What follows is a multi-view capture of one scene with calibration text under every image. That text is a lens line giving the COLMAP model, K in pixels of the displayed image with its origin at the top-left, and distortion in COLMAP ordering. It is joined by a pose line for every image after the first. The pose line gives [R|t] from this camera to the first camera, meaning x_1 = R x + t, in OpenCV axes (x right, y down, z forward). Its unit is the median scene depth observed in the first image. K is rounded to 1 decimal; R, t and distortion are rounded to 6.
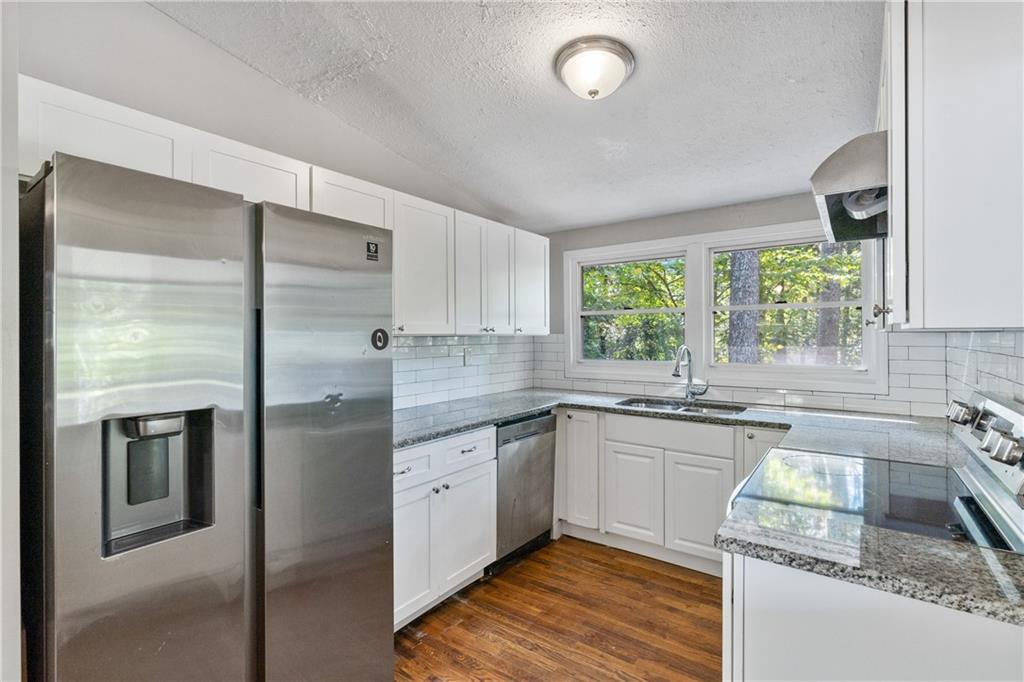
lens RADIAL K [[468.4, 0, 515.9], [0, 468.4, 328.8], [0, 0, 1]] dist [-0.004848, 0.000723]
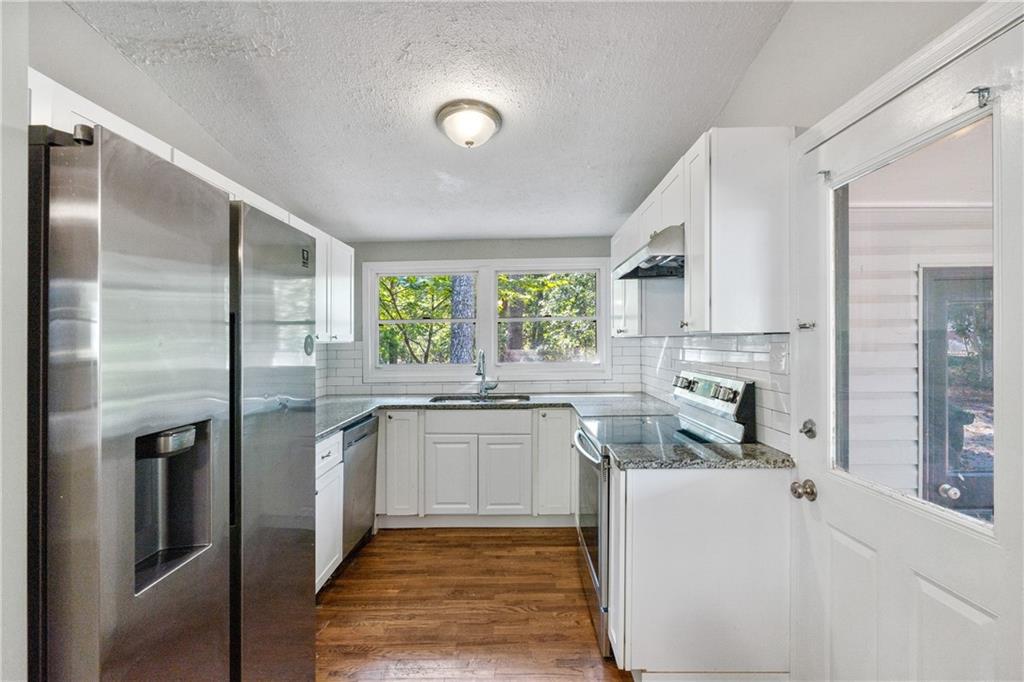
lens RADIAL K [[468.4, 0, 503.7], [0, 468.4, 336.4], [0, 0, 1]] dist [-0.004848, 0.000723]
pose [[0.826040, -0.000332, 0.563611, -0.302655], [0.000683, 1.000000, -0.000413, 0.002276], [-0.563611, 0.000726, 0.826040, -0.044981]]
